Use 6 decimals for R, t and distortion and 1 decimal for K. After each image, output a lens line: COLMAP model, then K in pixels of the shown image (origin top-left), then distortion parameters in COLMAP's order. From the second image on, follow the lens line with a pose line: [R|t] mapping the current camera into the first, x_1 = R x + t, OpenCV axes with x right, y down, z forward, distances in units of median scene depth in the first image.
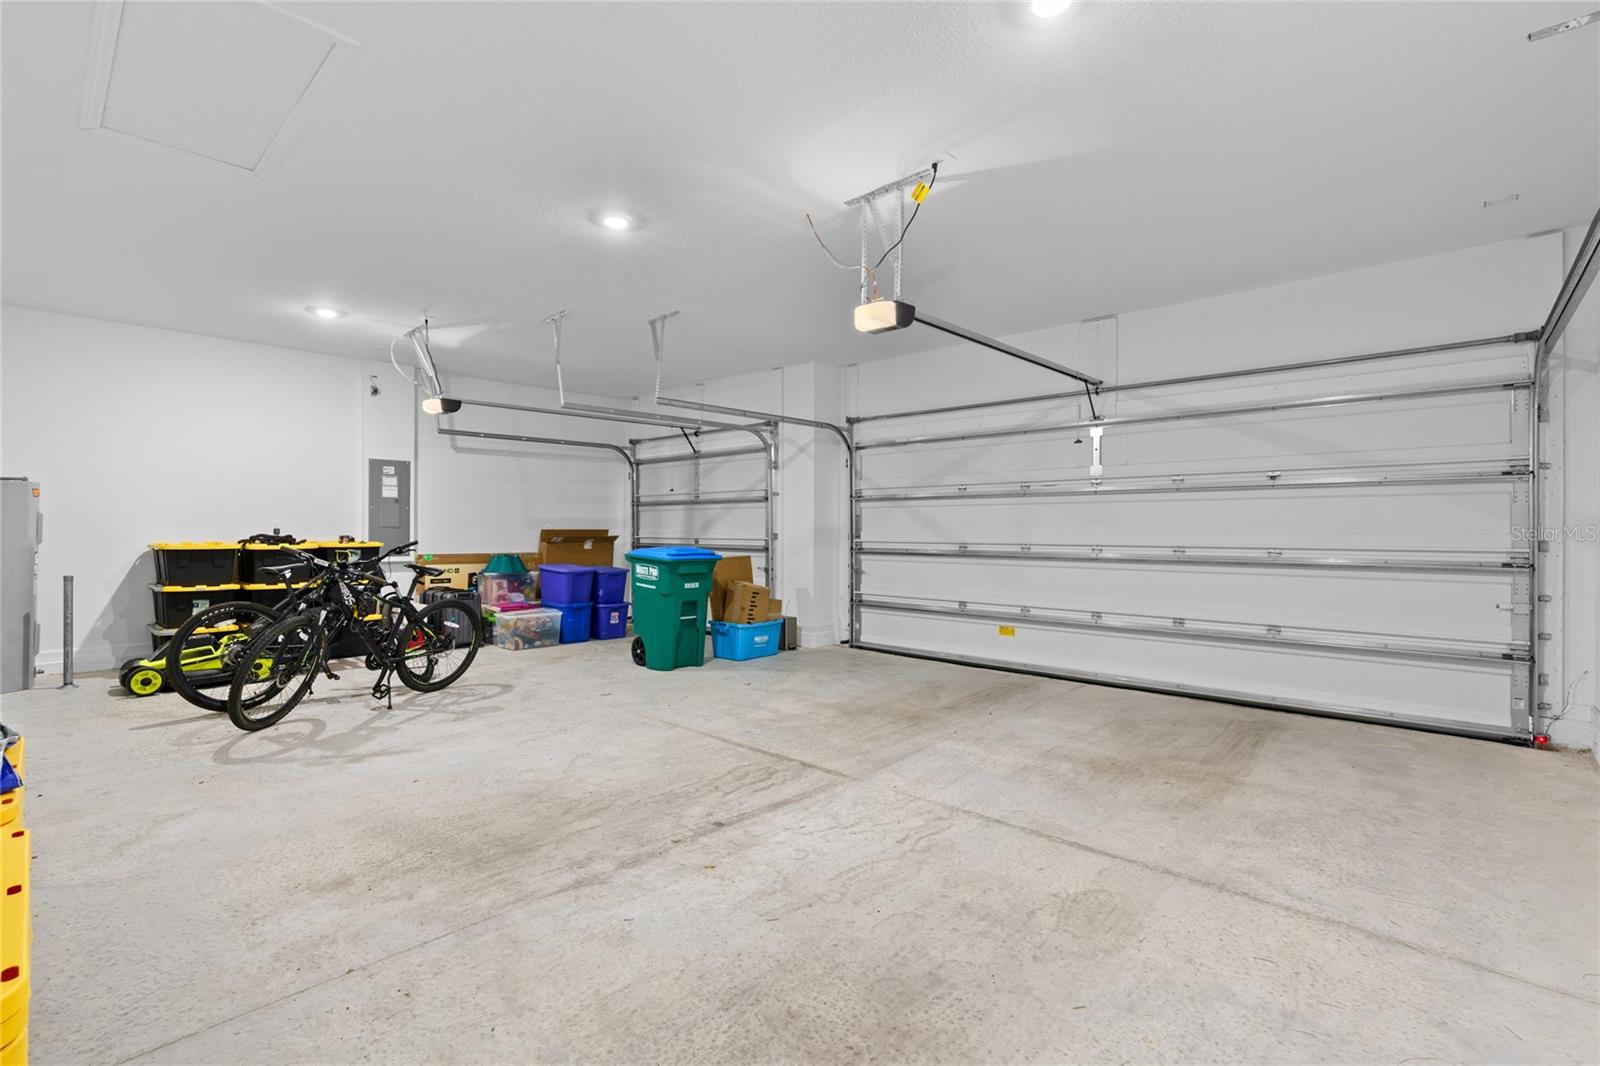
lens RADIAL K [[723.6, 0, 793.3], [0, 723.6, 526.9], [0, 0, 1]] dist [-0.002988, 0.000392]
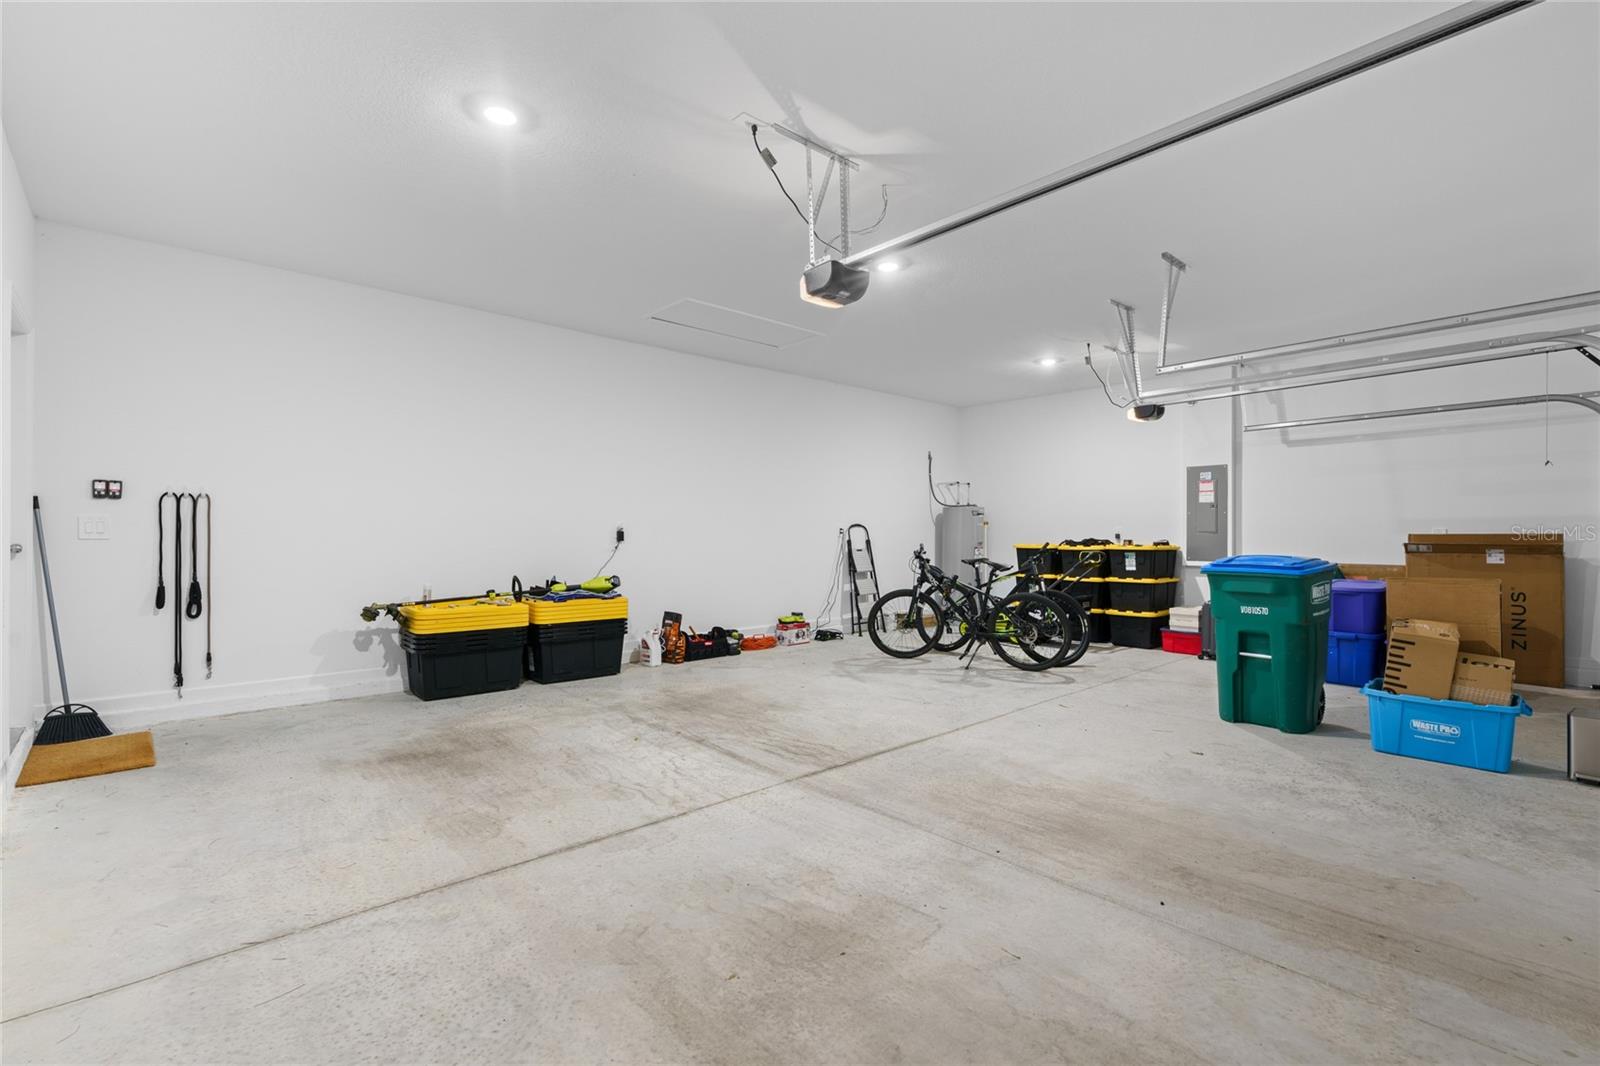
lens RADIAL K [[723.6, 0, 795.5], [0, 723.6, 538.9], [0, 0, 1]] dist [-0.002988, 0.000392]
pose [[-0.093458, -0.001198, -0.995623, 1.164109], [0.002032, 0.999997, -0.001394, 0.022512], [0.995621, -0.002153, -0.093455, 1.203343]]
